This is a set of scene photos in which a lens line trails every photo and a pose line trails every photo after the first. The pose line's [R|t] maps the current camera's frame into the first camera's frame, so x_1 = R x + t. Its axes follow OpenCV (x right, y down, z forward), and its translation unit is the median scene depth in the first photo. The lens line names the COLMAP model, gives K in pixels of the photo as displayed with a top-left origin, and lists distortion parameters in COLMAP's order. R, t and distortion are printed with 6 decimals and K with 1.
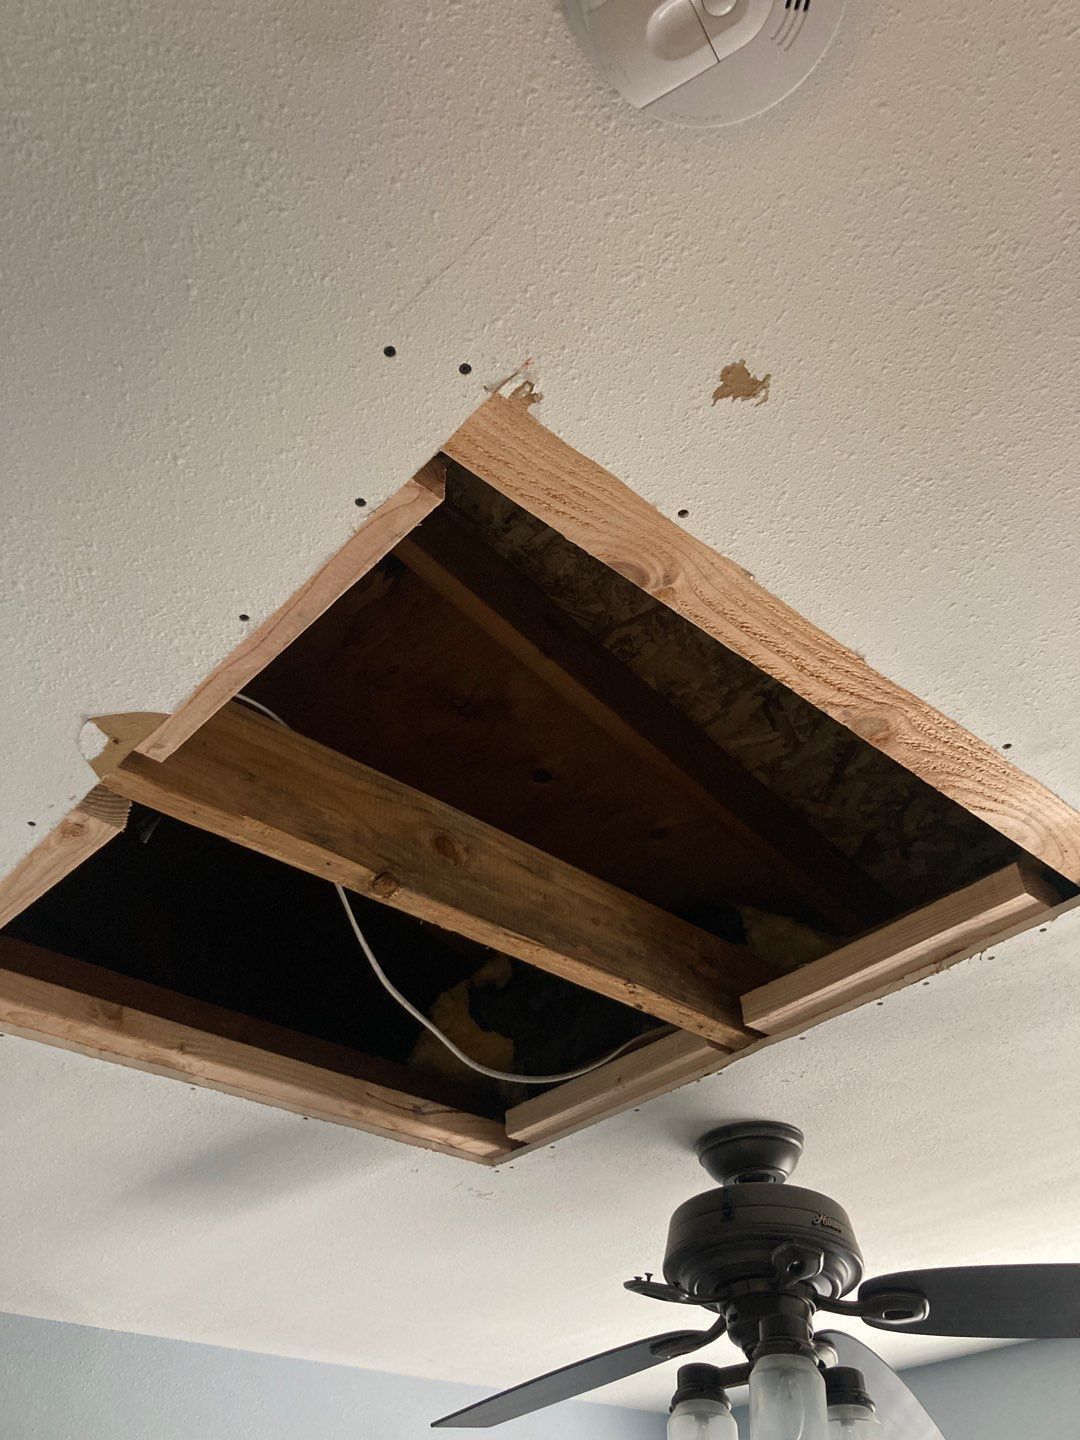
lens RADIAL K [[1195.8, 0, 542.5], [0, 1195.8, 720.0], [0, 0, 1]] dist [0.007579, 0.006058]
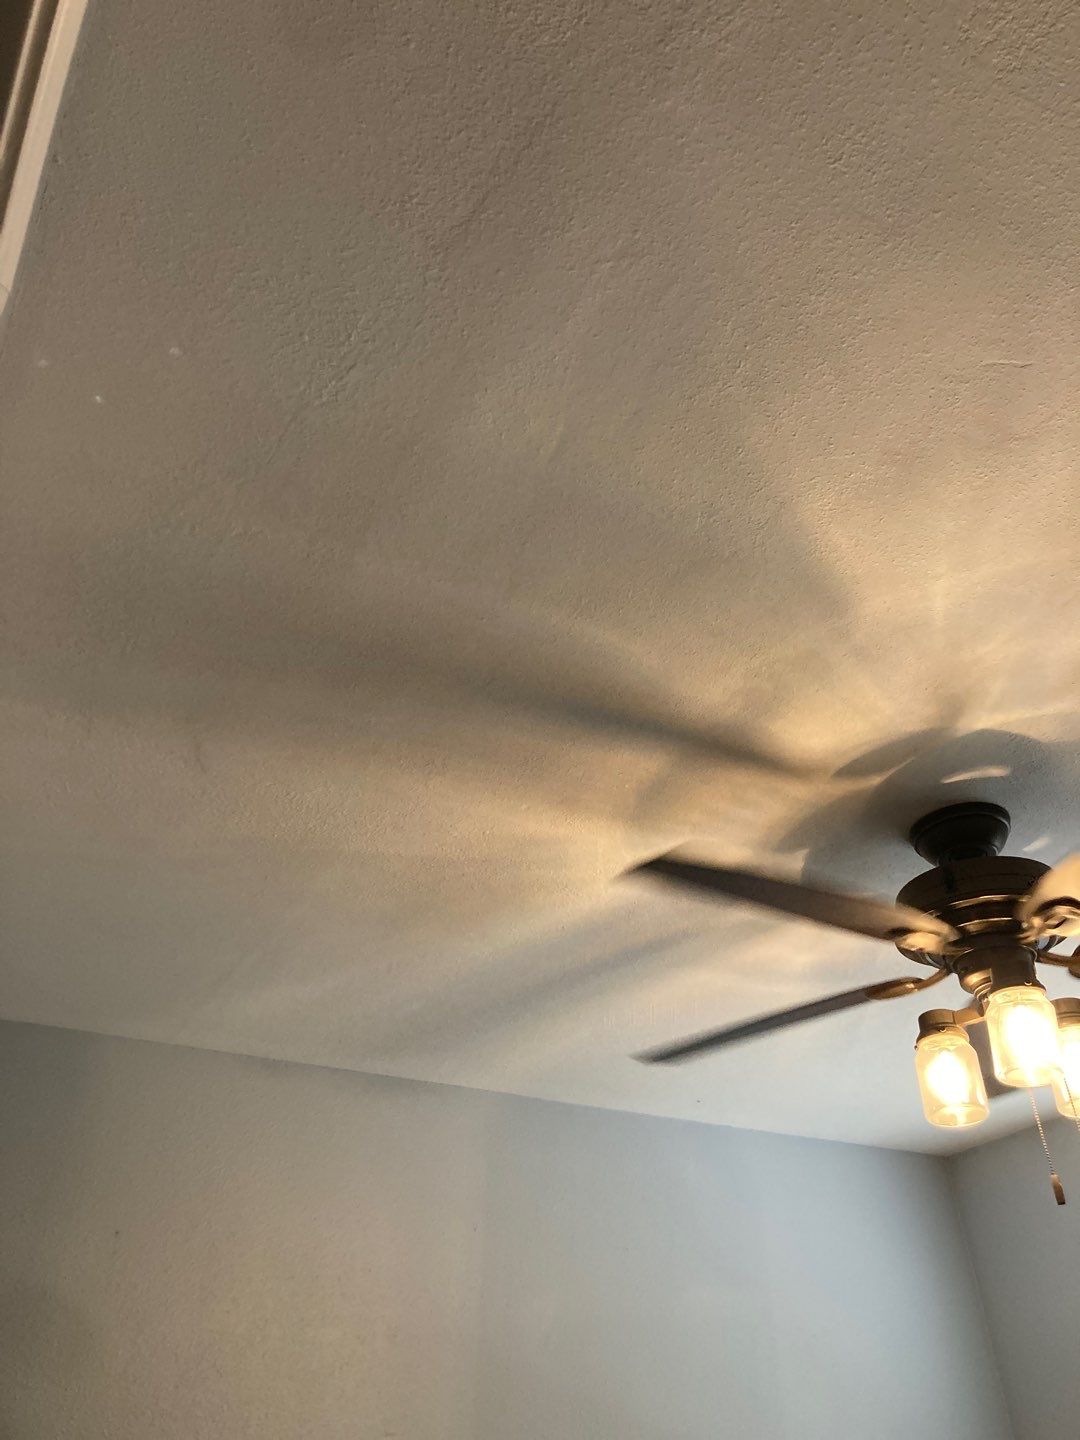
lens RADIAL K [[1195.8, 0, 548.6], [0, 1195.8, 727.8], [0, 0, 1]] dist [0.007579, 0.006058]
pose [[0.978955, -0.122633, -0.163123, -0.011083], [0.136957, 0.987370, 0.079639, 0.155009], [0.151296, -0.100304, 0.983386, -0.181692]]
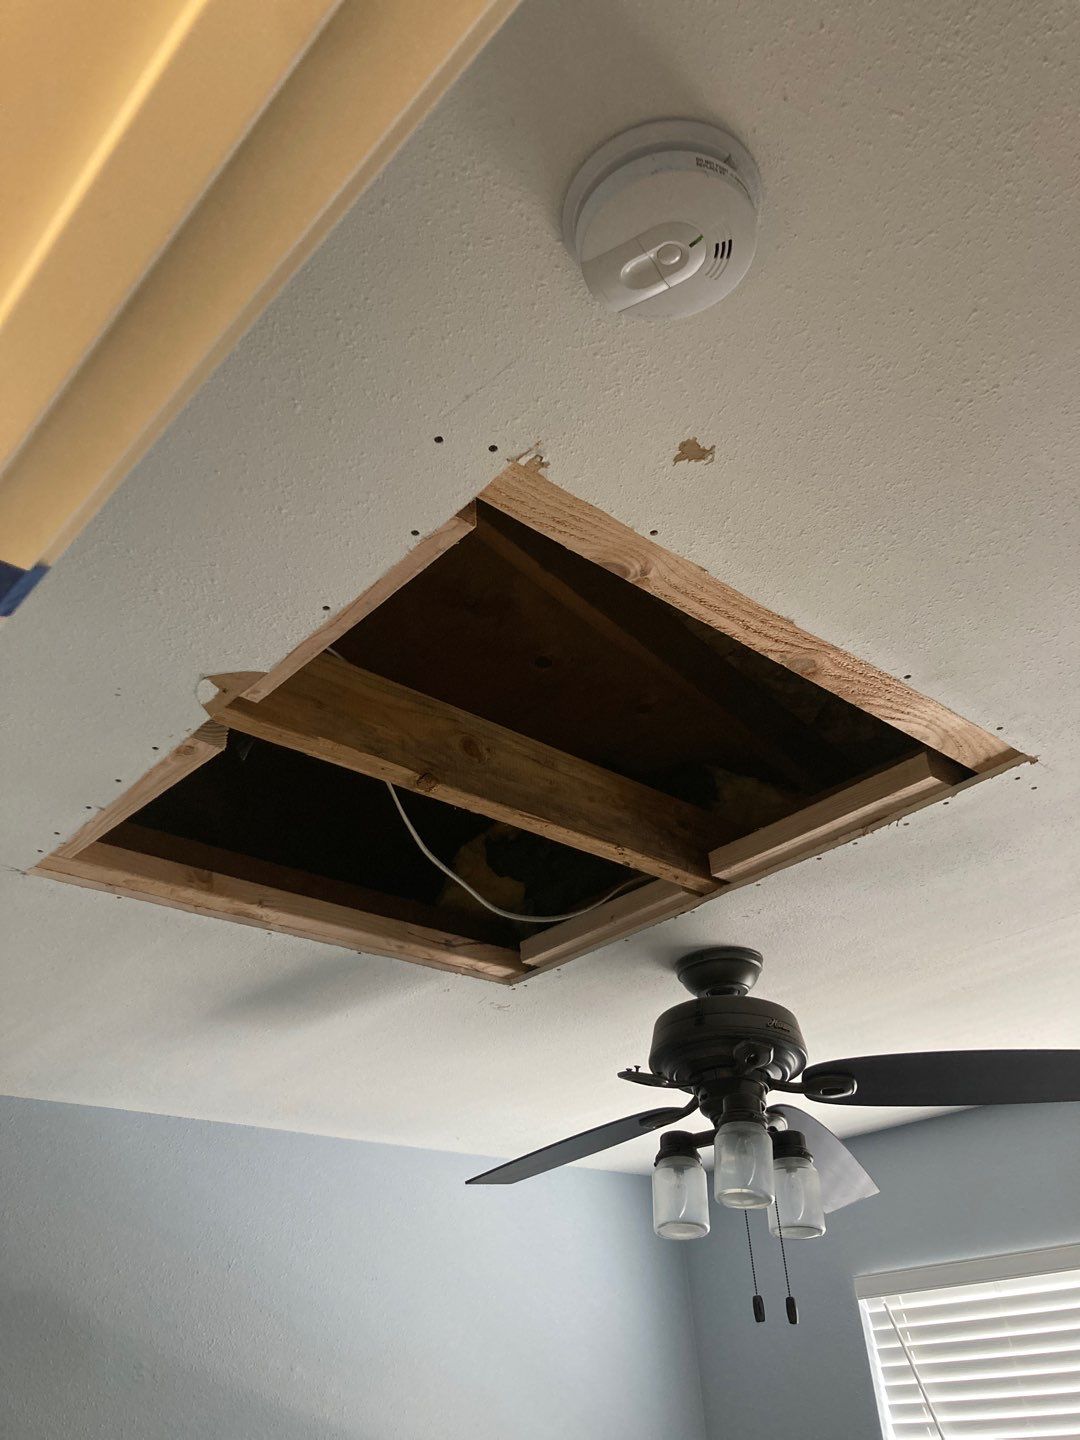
lens RADIAL K [[1195.8, 0, 544.0], [0, 1195.8, 719.7], [0, 0, 1]] dist [0.007579, 0.006058]
pose [[0.999796, -0.019366, 0.005720, -0.011080], [0.018289, 0.988510, 0.150047, -0.105207], [-0.008560, -0.149911, 0.988662, -0.224293]]
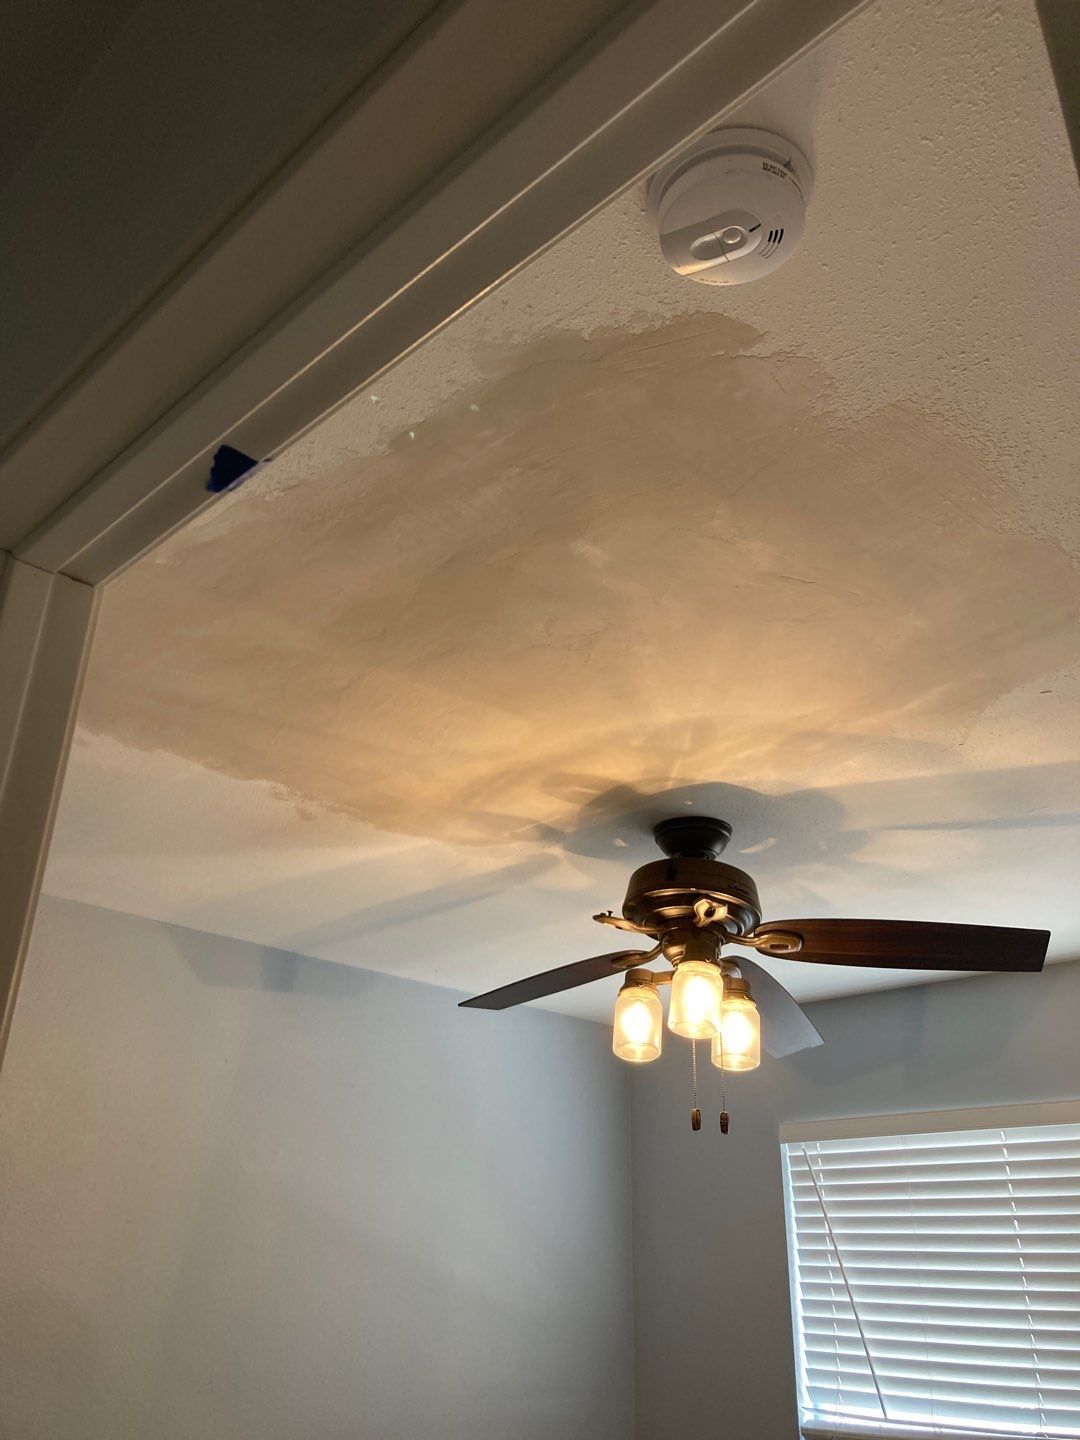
lens RADIAL K [[1195.8, 0, 542.9], [0, 1195.8, 716.4], [0, 0, 1]] dist [0.007579, 0.006058]
pose [[0.997043, 0.073442, 0.022604, -0.052316], [-0.076754, 0.965919, 0.247201, -0.131541], [-0.003679, -0.248205, 0.968700, -0.389074]]
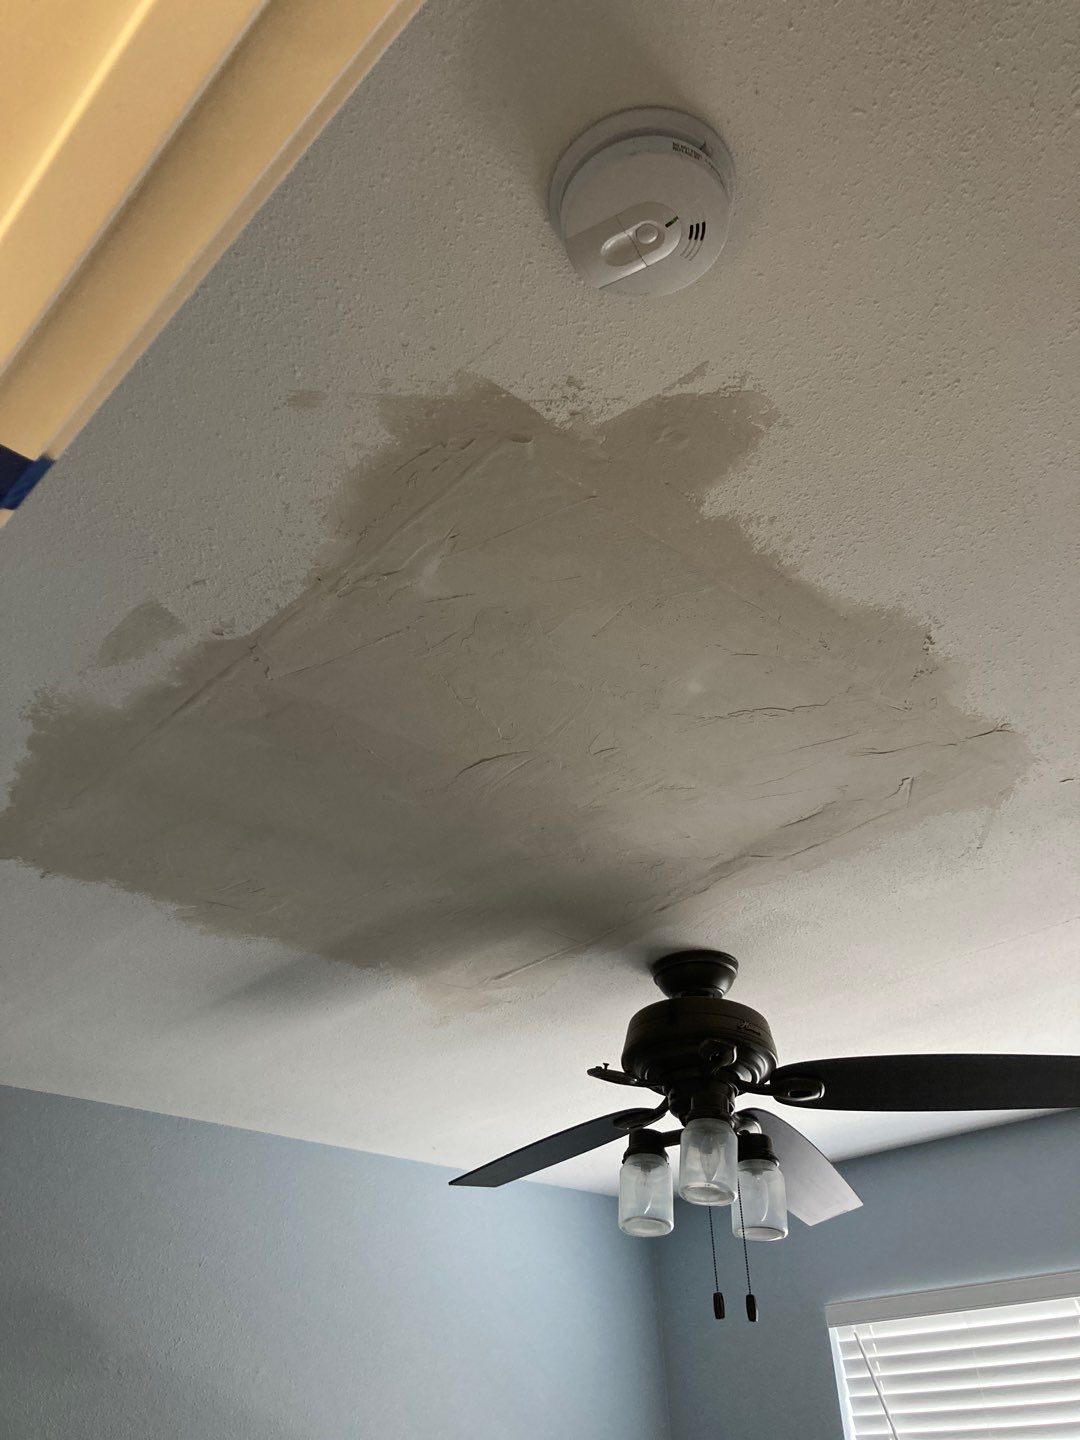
lens RADIAL K [[1195.8, 0, 546.1], [0, 1195.8, 718.2], [0, 0, 1]] dist [0.007579, 0.006058]
pose [[0.999805, 0.018517, 0.006919, 0.005880], [-0.019187, 0.993254, 0.114360, -0.057826], [-0.004754, -0.114471, 0.993415, -0.266879]]
